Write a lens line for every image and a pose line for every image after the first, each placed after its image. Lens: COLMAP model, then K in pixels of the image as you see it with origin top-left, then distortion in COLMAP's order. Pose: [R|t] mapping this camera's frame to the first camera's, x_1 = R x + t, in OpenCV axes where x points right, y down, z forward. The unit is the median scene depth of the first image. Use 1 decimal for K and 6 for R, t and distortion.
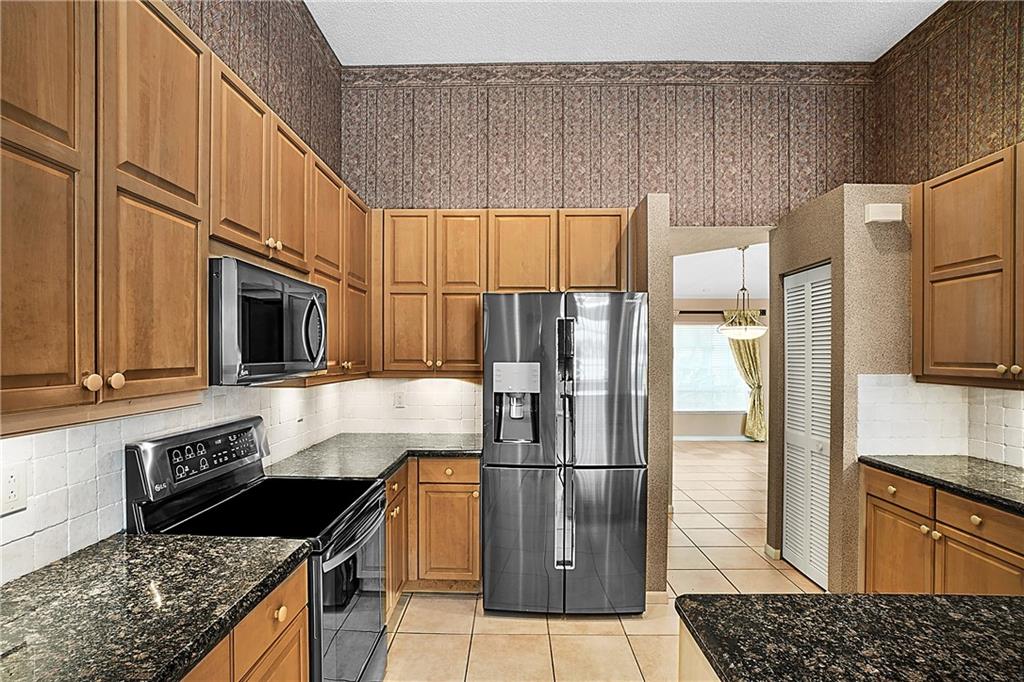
lens RADIAL K [[497.5, 0, 509.5], [0, 497.5, 356.5], [0, 0, 1]] dist [-0.000226, 0.000139]
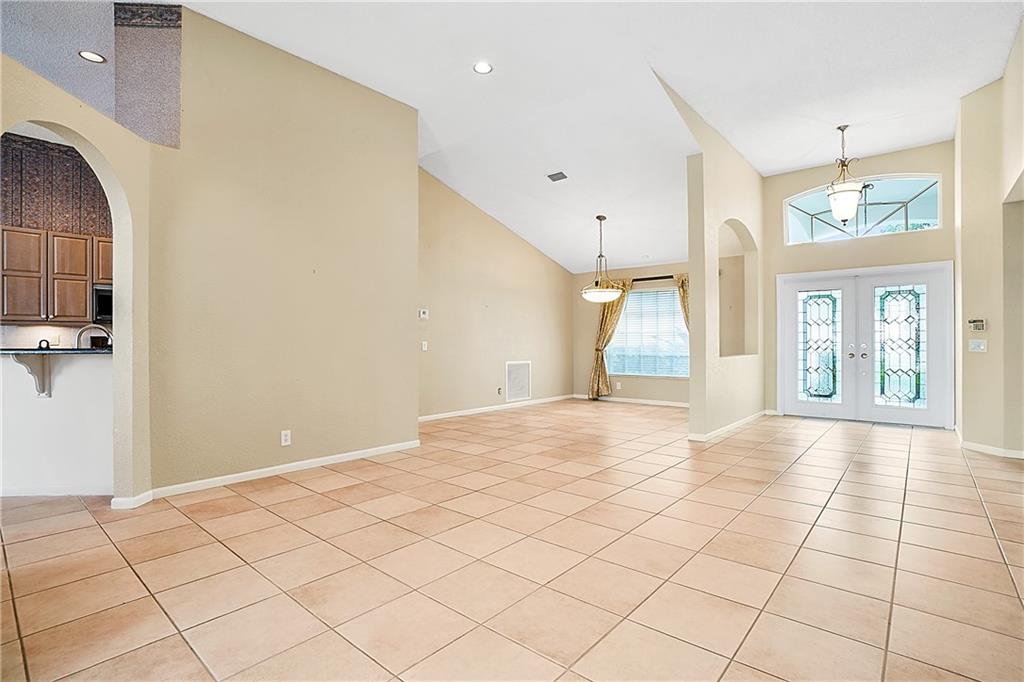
lens RADIAL K [[487.7, 0, 504.1], [0, 487.7, 343.4], [0, 0, 1]] dist [-0.058100, 0.024043]
pose [[0.760815, -0.001367, -0.648968, 5.269163], [0.000494, 0.999999, -0.001528, 0.298528], [0.648969, 0.000841, 0.760814, 0.304174]]
